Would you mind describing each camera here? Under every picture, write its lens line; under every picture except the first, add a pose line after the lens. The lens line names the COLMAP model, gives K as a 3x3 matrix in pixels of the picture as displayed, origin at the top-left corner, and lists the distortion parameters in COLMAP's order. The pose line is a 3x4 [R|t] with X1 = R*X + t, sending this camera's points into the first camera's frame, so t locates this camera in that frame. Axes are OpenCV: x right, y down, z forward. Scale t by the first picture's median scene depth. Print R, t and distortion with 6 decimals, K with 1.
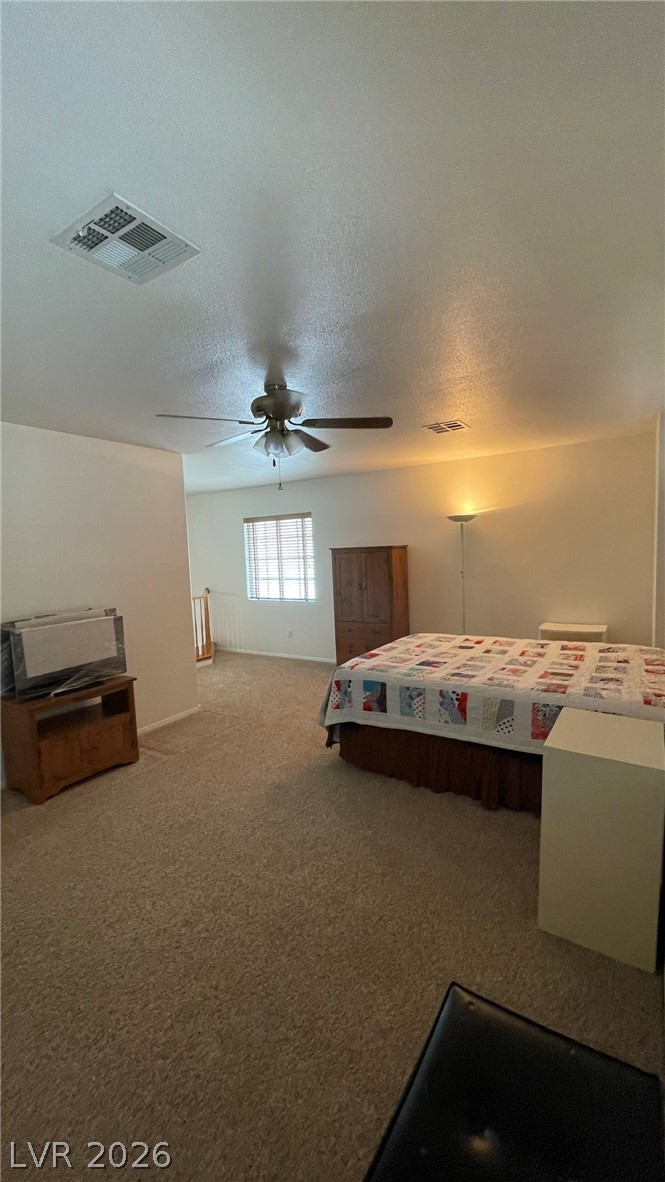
lens RADIAL K [[478.0, 0, 332.5], [0, 478.0, 591.0], [0, 0, 1]] dist [-0.000627, -0.000016]
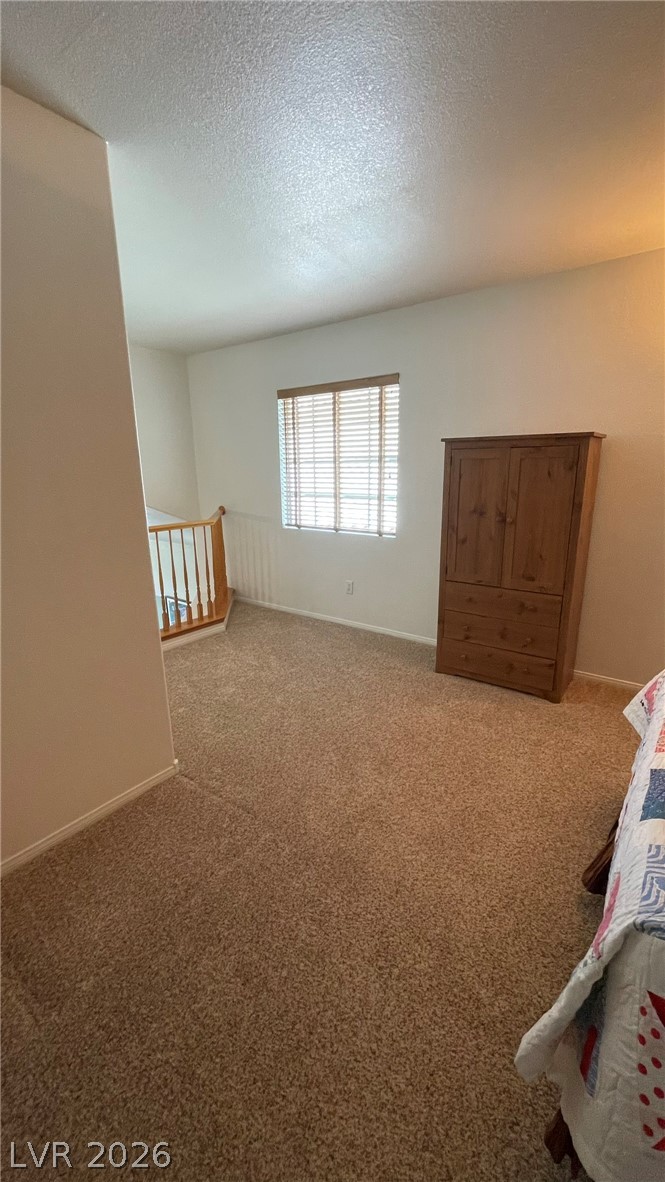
lens RADIAL K [[478.0, 0, 332.5], [0, 478.0, 591.0], [0, 0, 1]] dist [-0.000627, -0.000016]
pose [[0.996211, 0.046245, -0.073658, -0.066589], [-0.032670, 0.983875, 0.175847, -0.013794], [0.080603, -0.172775, 0.981658, 0.403121]]
